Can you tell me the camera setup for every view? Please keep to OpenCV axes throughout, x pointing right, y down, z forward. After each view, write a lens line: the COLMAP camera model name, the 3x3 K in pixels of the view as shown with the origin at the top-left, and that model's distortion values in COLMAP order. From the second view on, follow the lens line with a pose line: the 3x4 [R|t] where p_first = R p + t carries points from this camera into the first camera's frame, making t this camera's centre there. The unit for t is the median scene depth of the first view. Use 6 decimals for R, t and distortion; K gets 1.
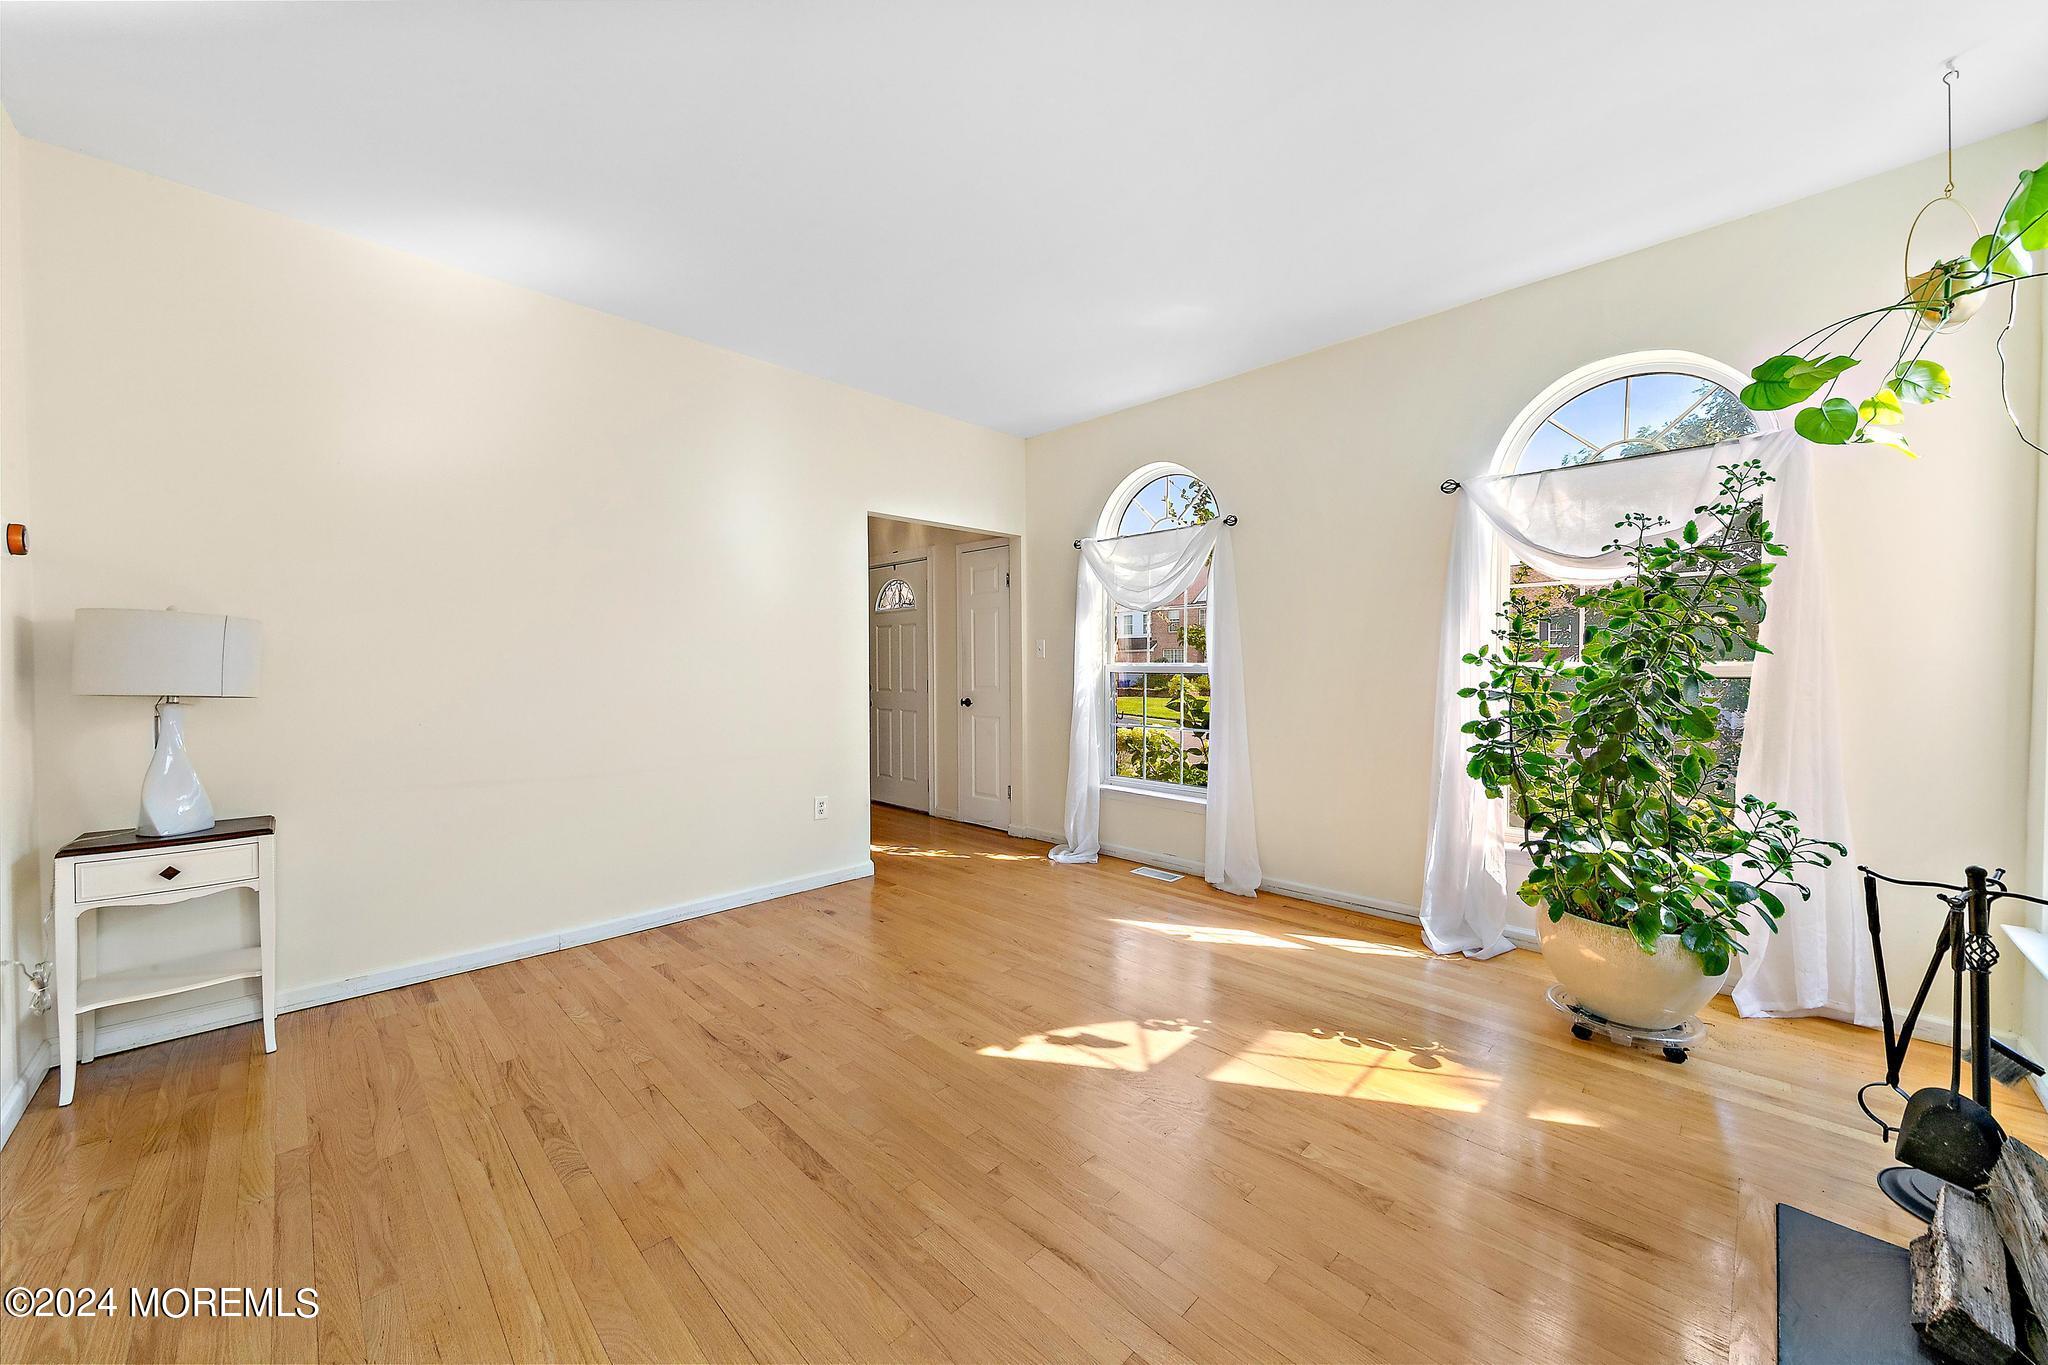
lens RADIAL K [[739.9, 0, 1032.8], [0, 739.9, 678.4], [0, 0, 1]] dist [0.013235, 0.000057]
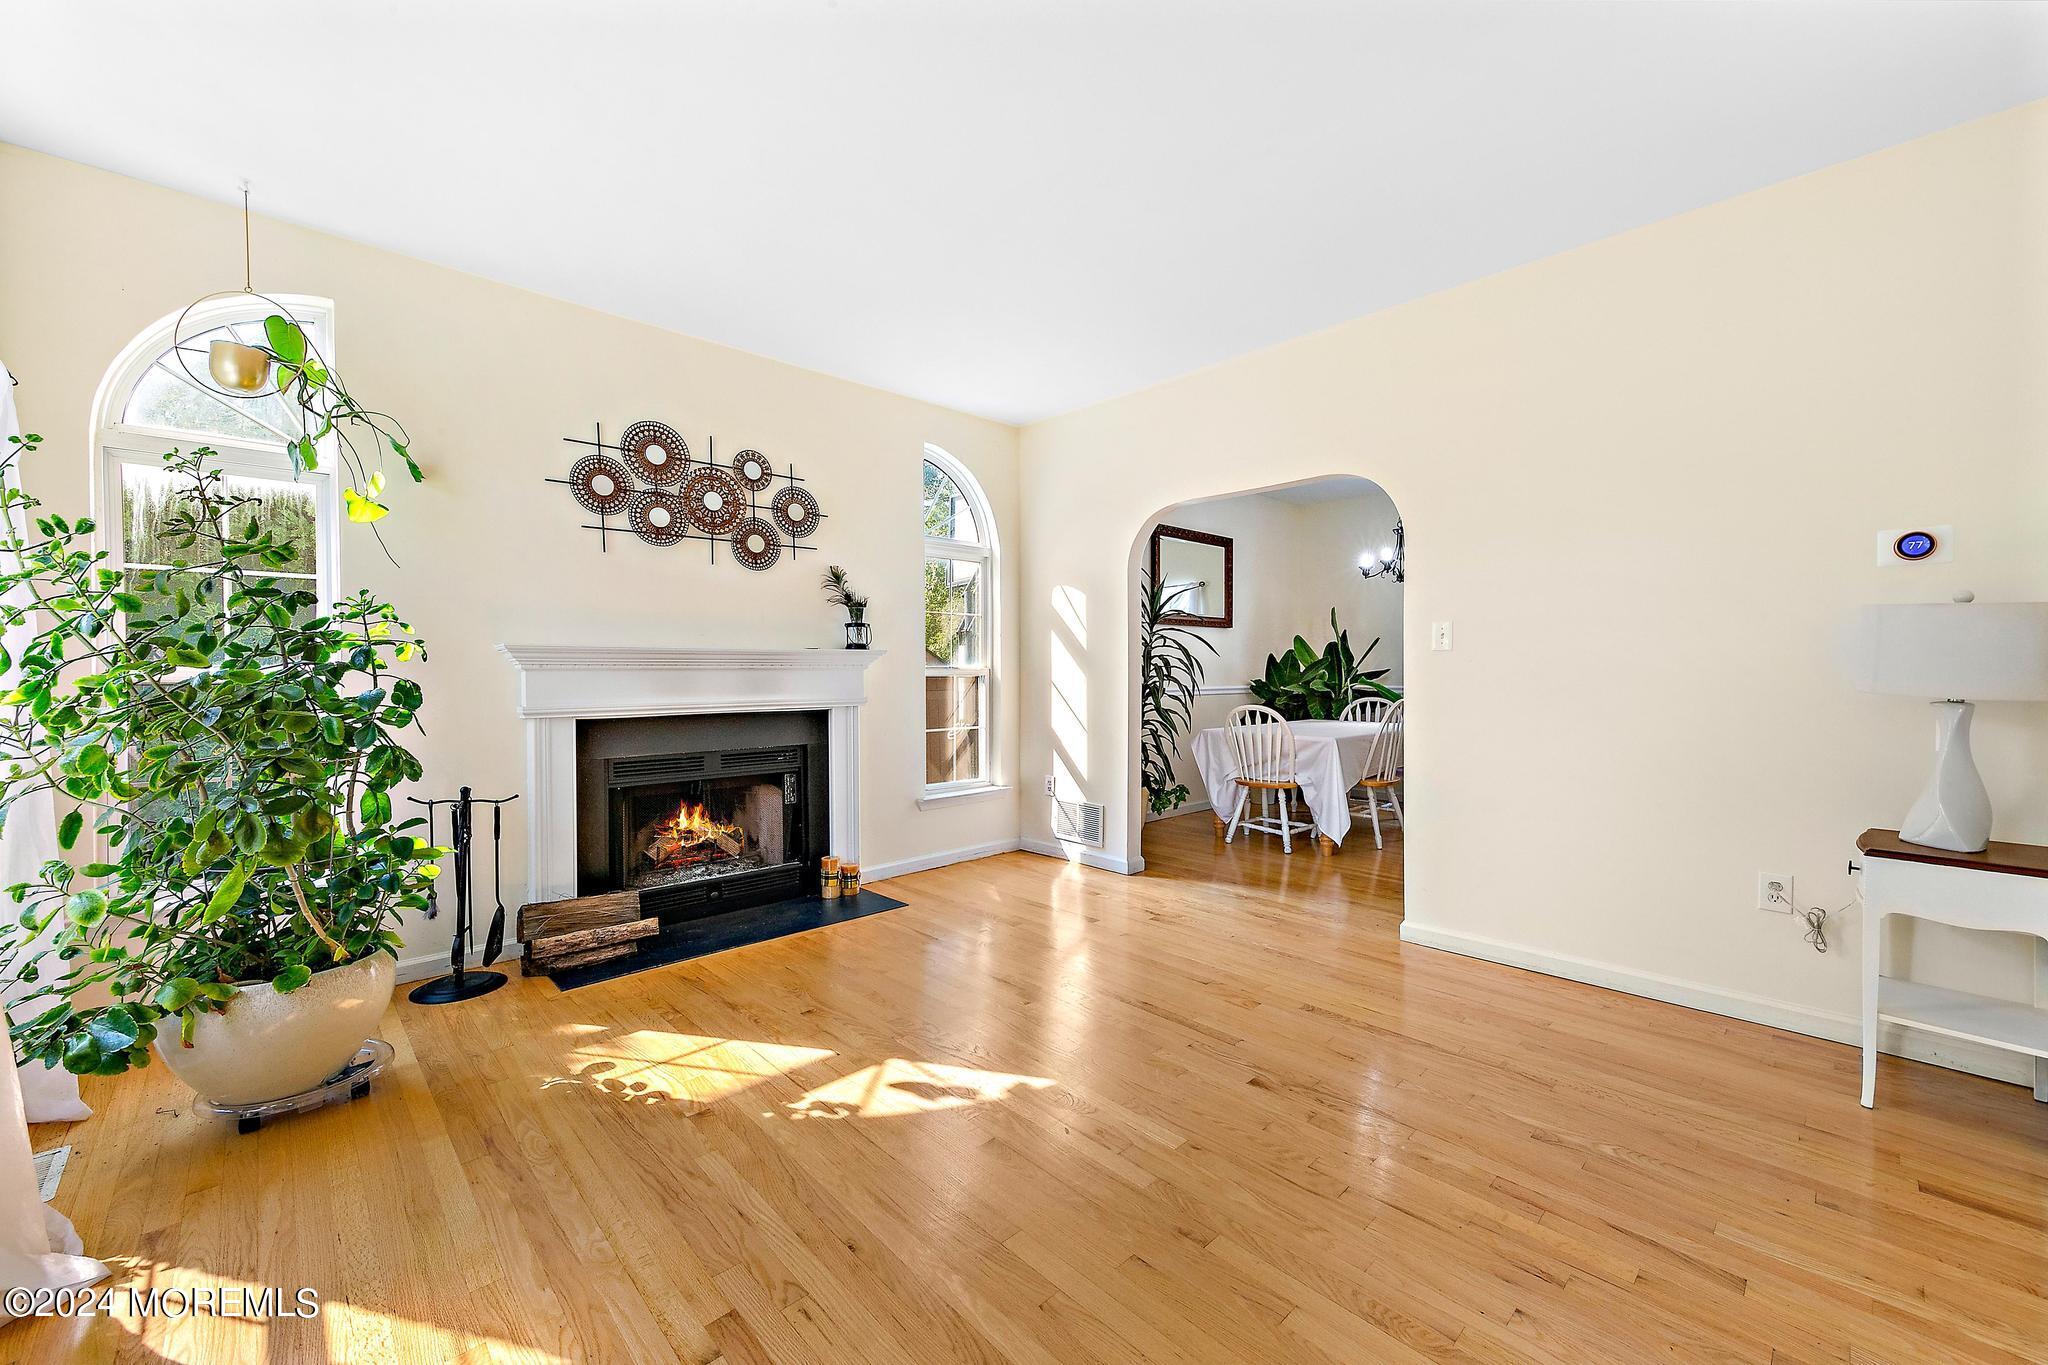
lens RADIAL K [[807.4, 0, 1037.6], [0, 807.4, 686.3], [0, 0, 1]] dist [0.007518, 0.000087]
pose [[-0.999658, 0.003528, 0.025923, -0.068399], [0.004452, 0.999353, 0.035680, -0.024831], [-0.025781, 0.035783, -0.999027, 1.641292]]
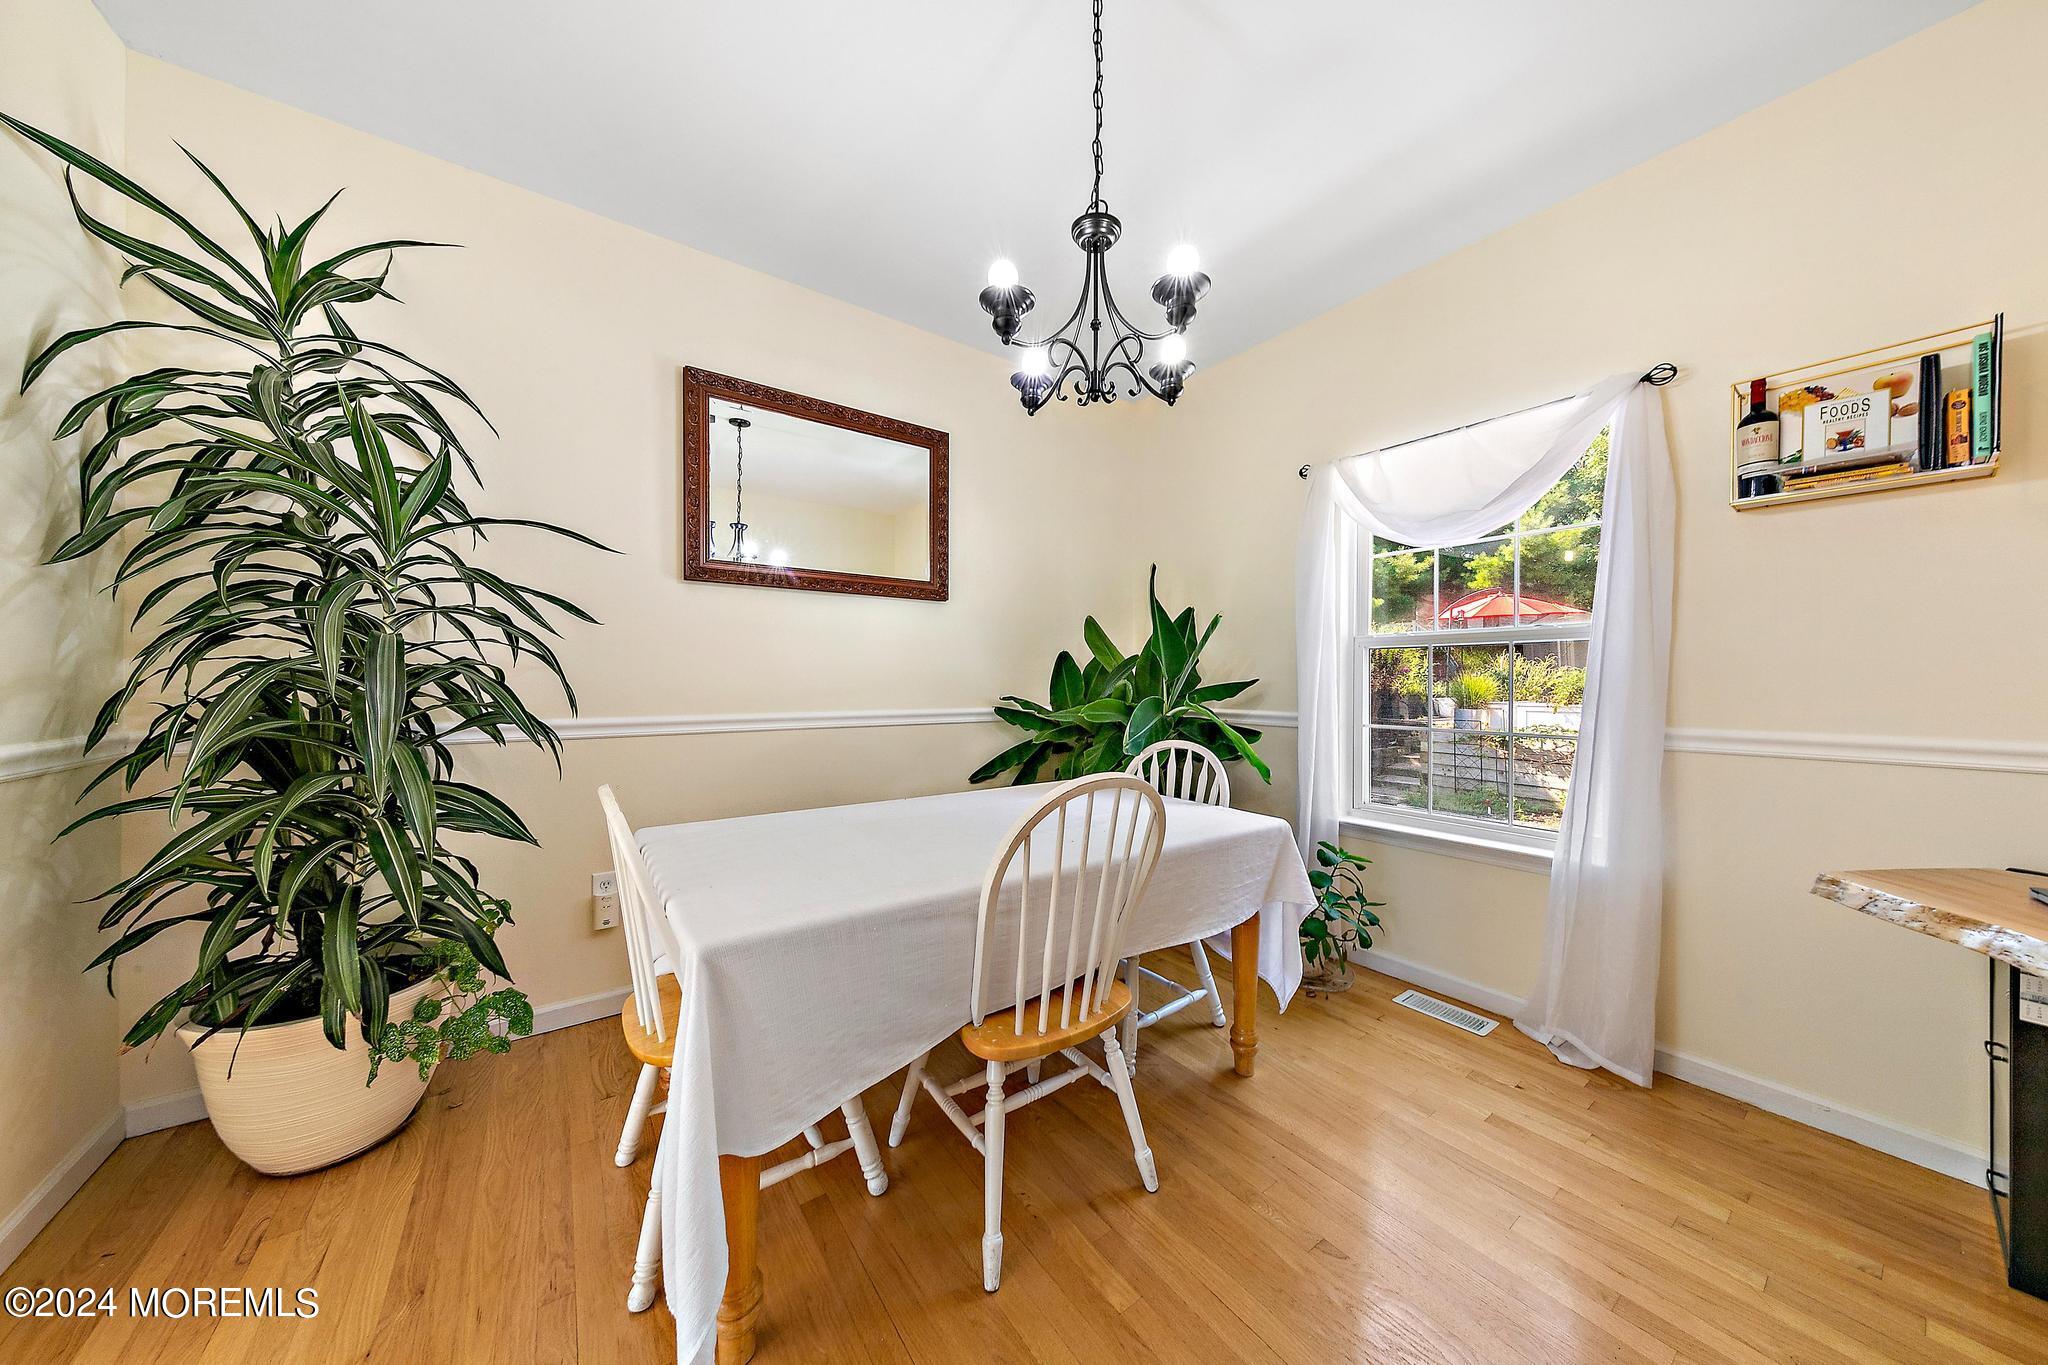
lens RADIAL K [[654.6, 0, 1027.1], [0, 654.6, 681.4], [0, 0, 1]] dist [0.000614, -0.000028]
pose [[-0.986416, -0.001775, 0.164256, -0.915127], [0.000309, 0.999920, 0.012663, 0.006415], [-0.164265, 0.012542, -0.986337, 0.171482]]
